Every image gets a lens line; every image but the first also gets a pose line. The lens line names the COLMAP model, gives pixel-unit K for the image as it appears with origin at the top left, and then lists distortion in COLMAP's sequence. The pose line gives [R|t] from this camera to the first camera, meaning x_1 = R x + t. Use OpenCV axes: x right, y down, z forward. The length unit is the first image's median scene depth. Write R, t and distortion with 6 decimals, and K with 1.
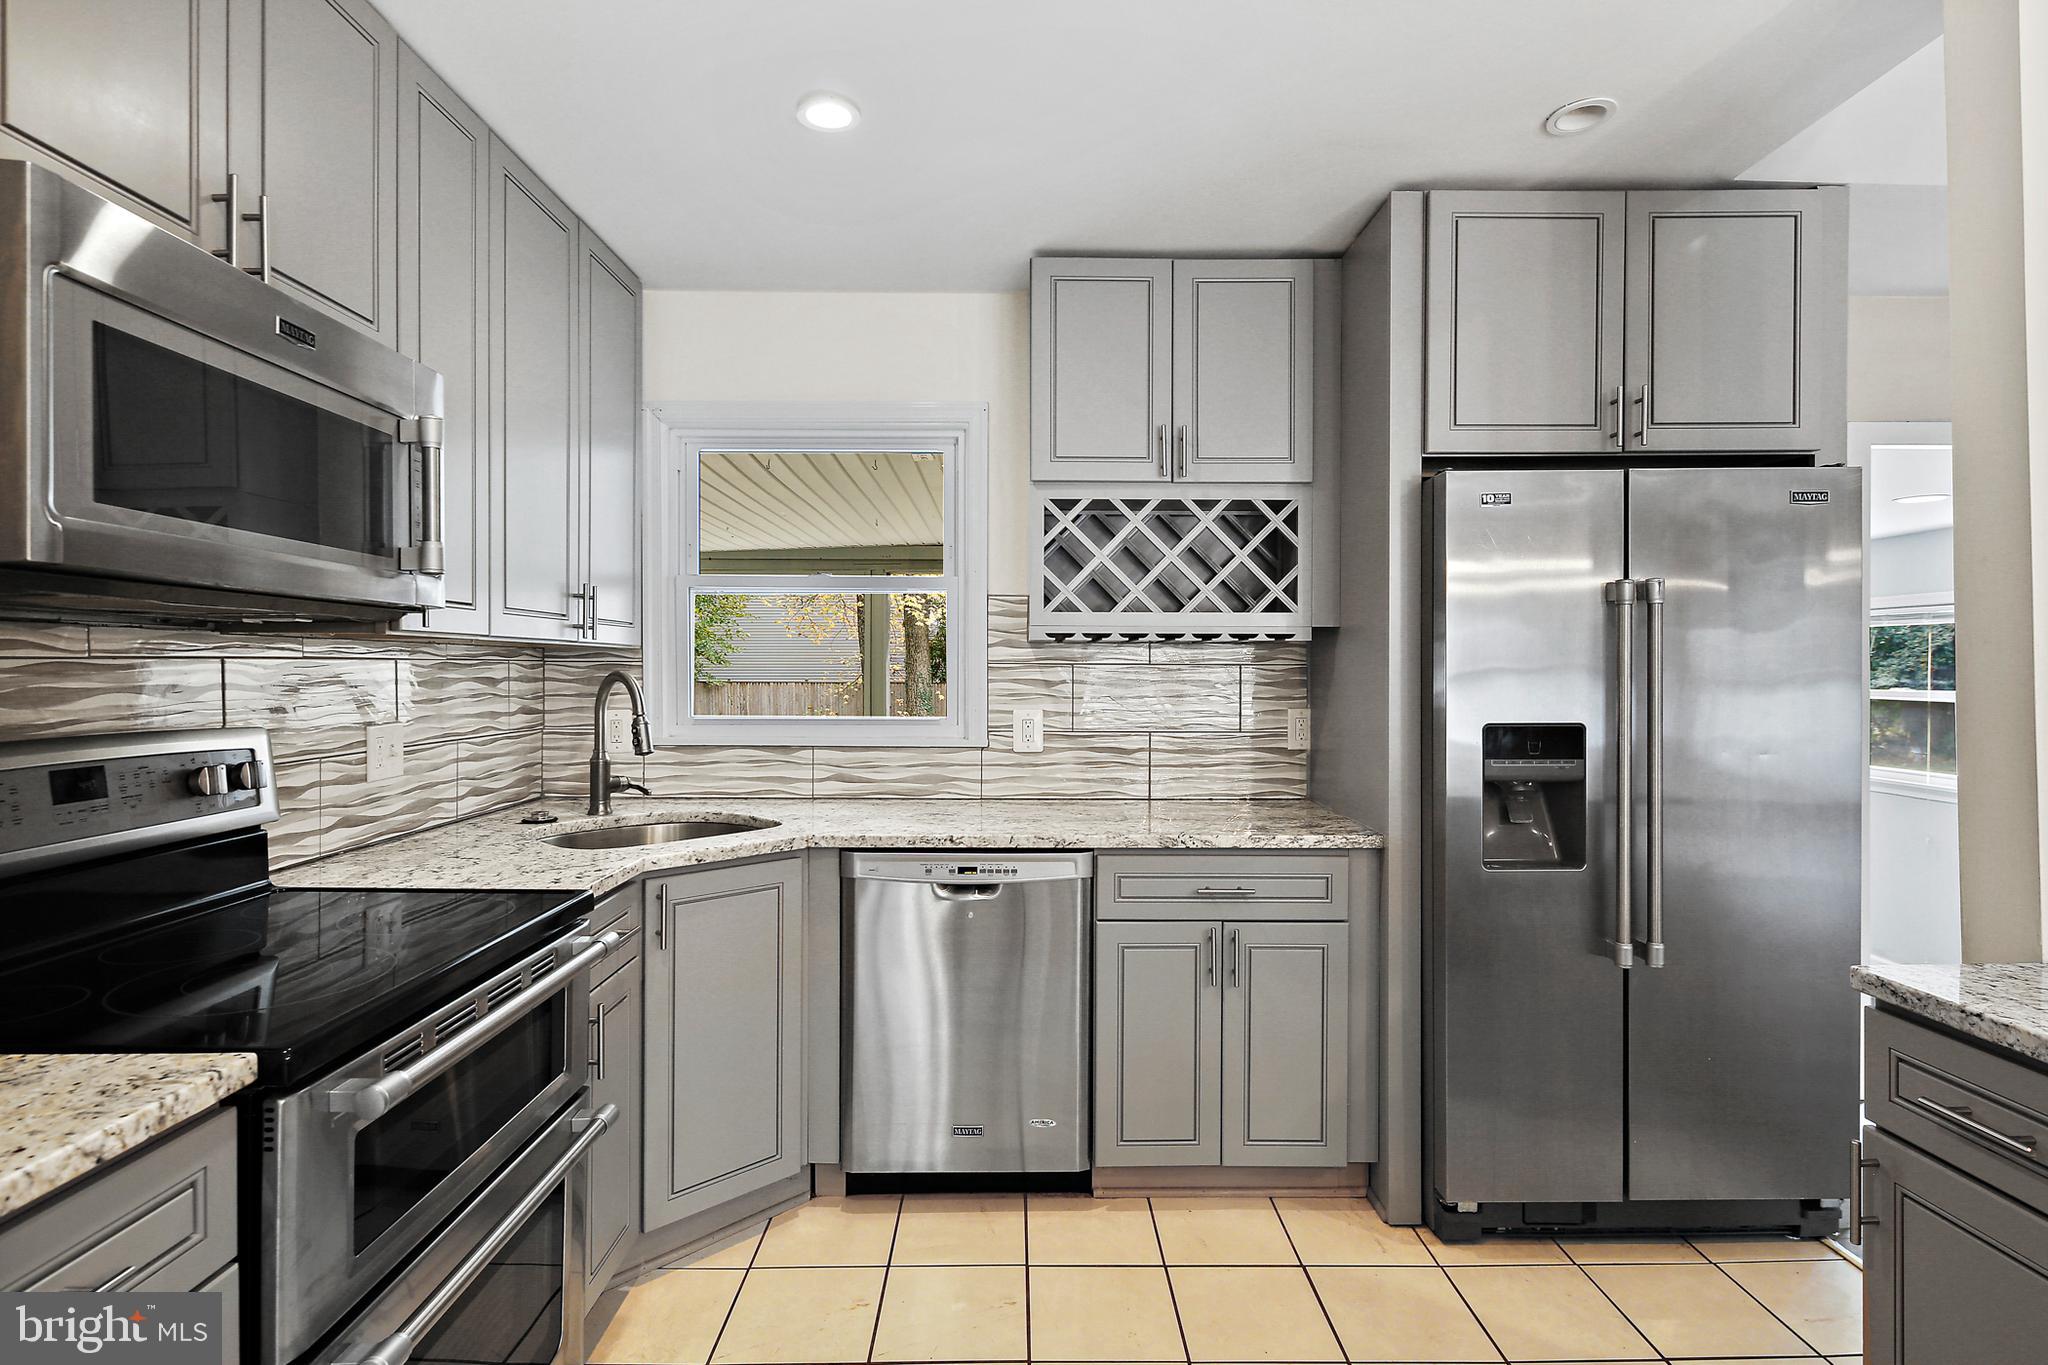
lens RADIAL K [[1011.5, 0, 1021.3], [0, 1011.5, 680.0], [0, 0, 1]] dist [0.002378, -0.000378]
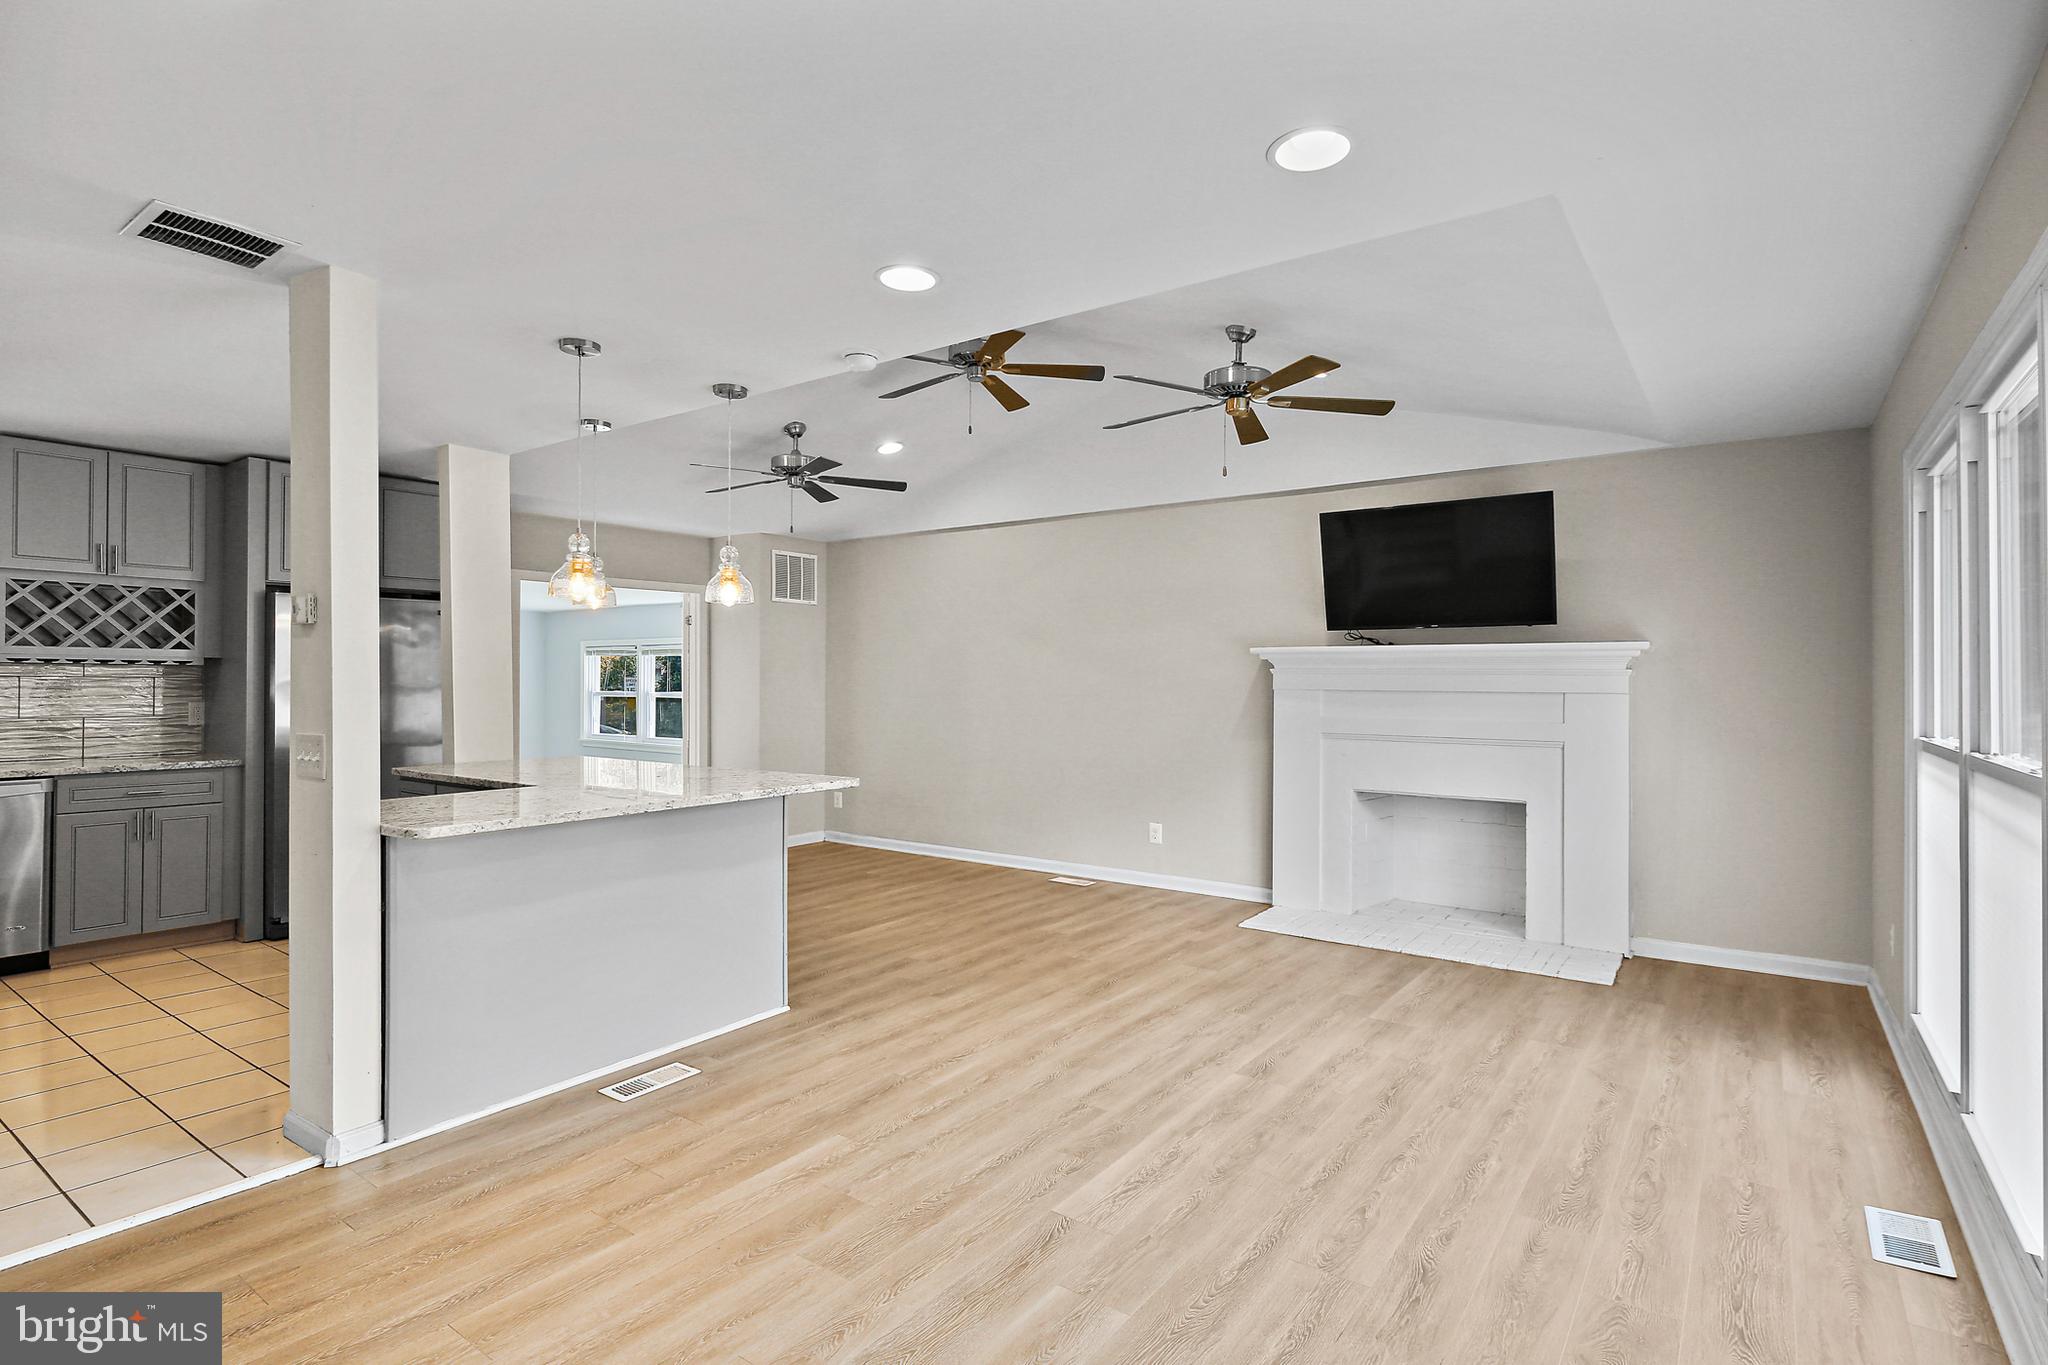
lens RADIAL K [[1015.5, 0, 1028.8], [0, 1015.5, 671.2], [0, 0, 1]] dist [0.003154, 0.000418]
pose [[0.591271, 0.009007, 0.806422, -0.337550], [0.004303, 0.999888, -0.014323, 0.007002], [-0.806461, 0.011939, 0.591167, -1.378415]]
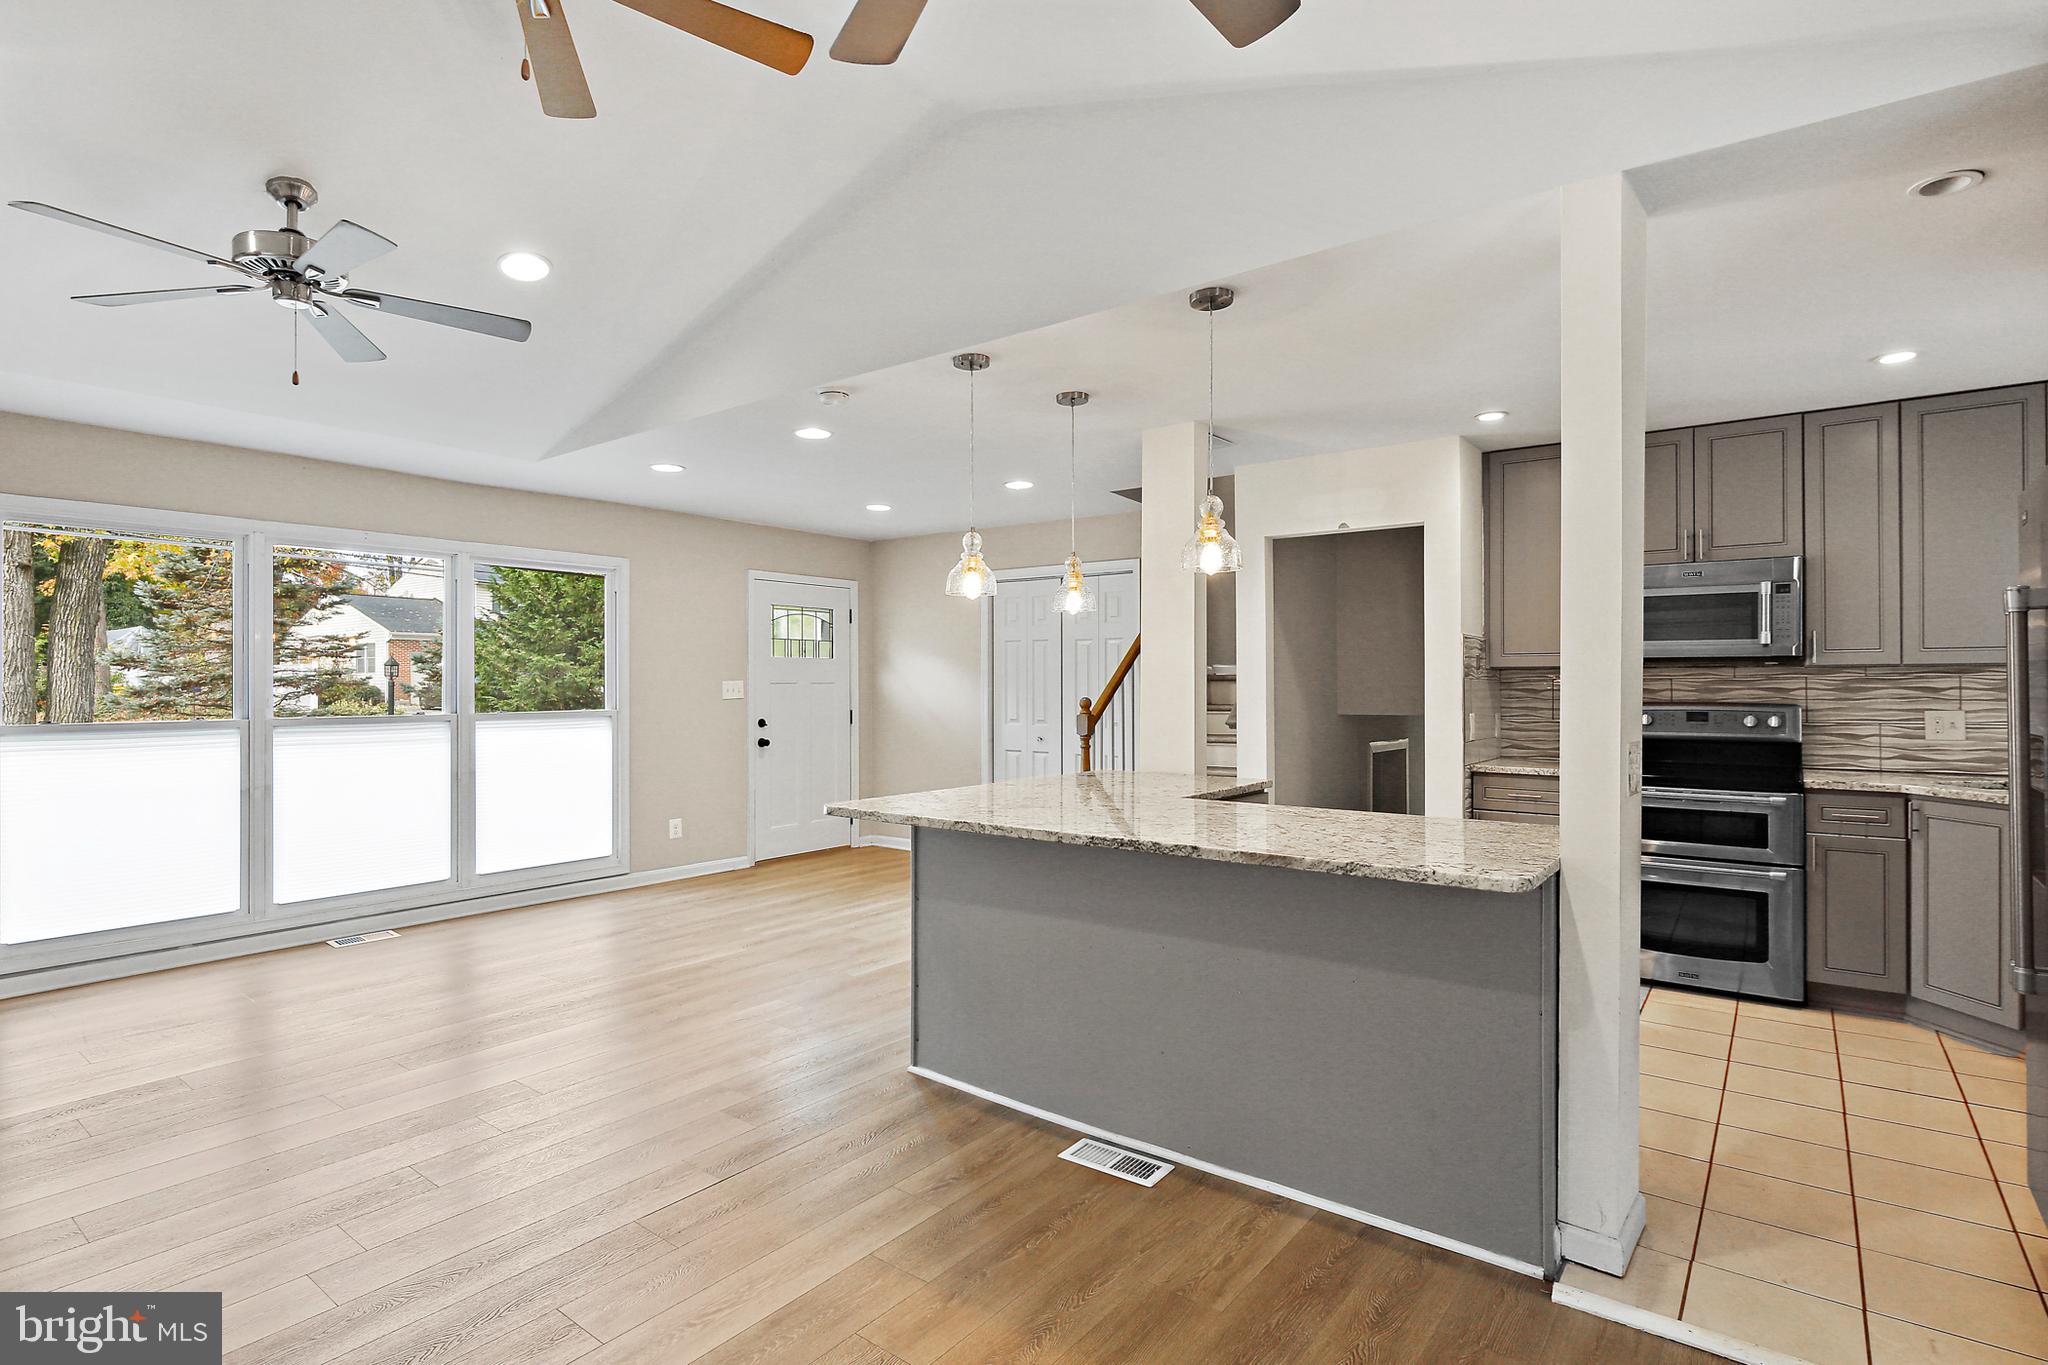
lens RADIAL K [[1011.5, 0, 1021.3], [0, 1011.5, 680.0], [0, 0, 1]] dist [0.002378, -0.000378]
pose [[-0.619731, -0.001712, -0.784813, 1.563311], [-0.005582, 0.999982, 0.002226, -0.006223], [0.784795, 0.005761, -0.619729, 0.680983]]
